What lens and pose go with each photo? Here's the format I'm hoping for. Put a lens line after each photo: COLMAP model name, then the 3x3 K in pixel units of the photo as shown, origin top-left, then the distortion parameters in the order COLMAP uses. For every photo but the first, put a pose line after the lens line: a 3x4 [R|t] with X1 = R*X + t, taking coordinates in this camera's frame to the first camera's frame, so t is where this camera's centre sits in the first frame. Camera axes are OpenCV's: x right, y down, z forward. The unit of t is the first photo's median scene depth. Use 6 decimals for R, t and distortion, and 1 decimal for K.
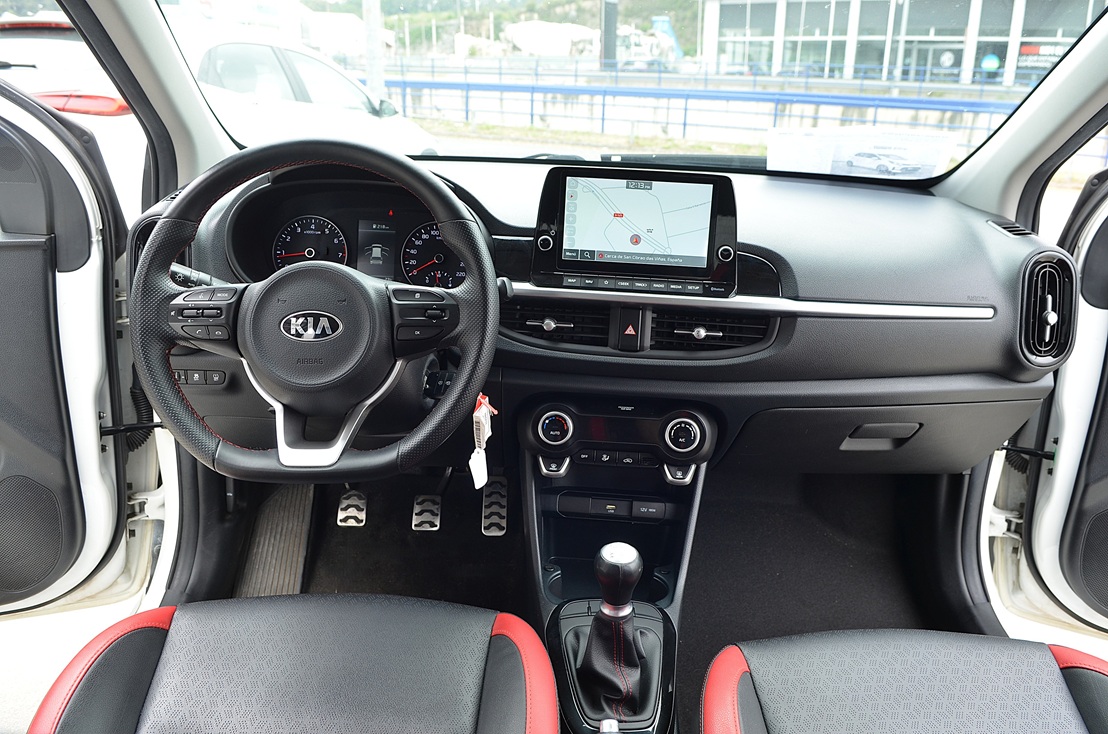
lens RADIAL K [[797.5, 0, 559.8], [0, 797.5, 365.1], [0, 0, 1]] dist [-0.042046, -0.001791]
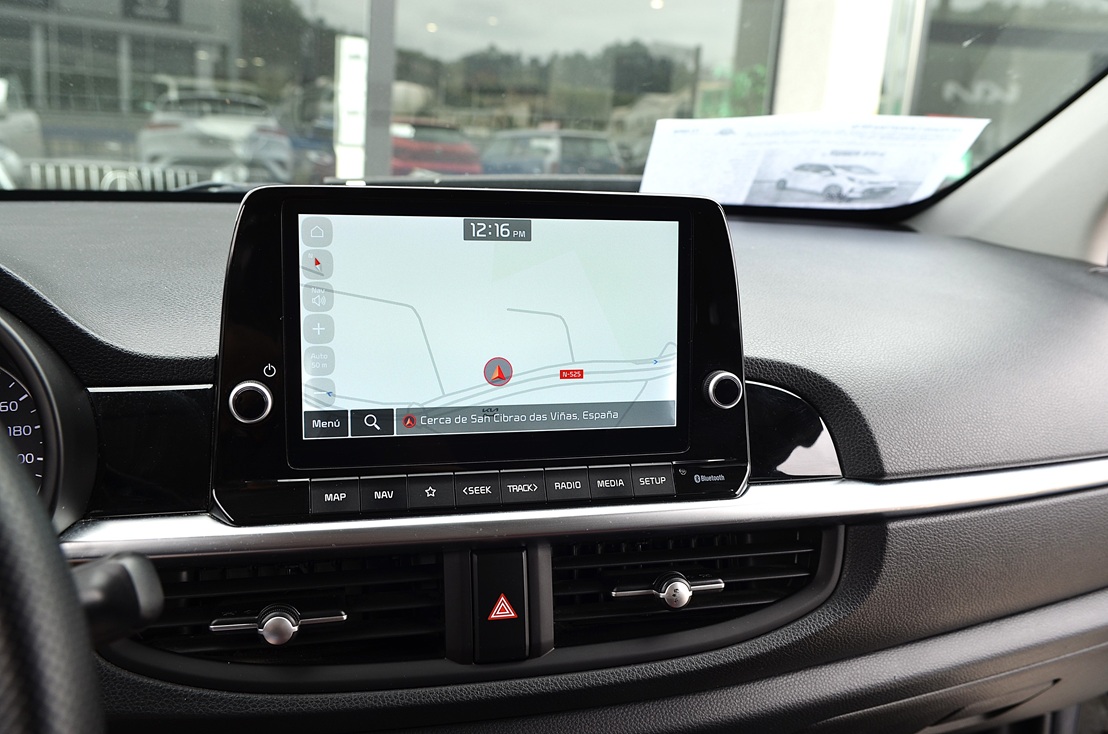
lens RADIAL K [[964.5, 0, 558.8], [0, 964.5, 366.5], [0, 0, 1]] dist [0.025402, 0.004293]
pose [[0.950476, -0.076406, 0.301261, -0.015676], [0.104027, 0.991611, -0.076714, -0.119934], [-0.292873, 0.104254, 0.950451, 0.545605]]
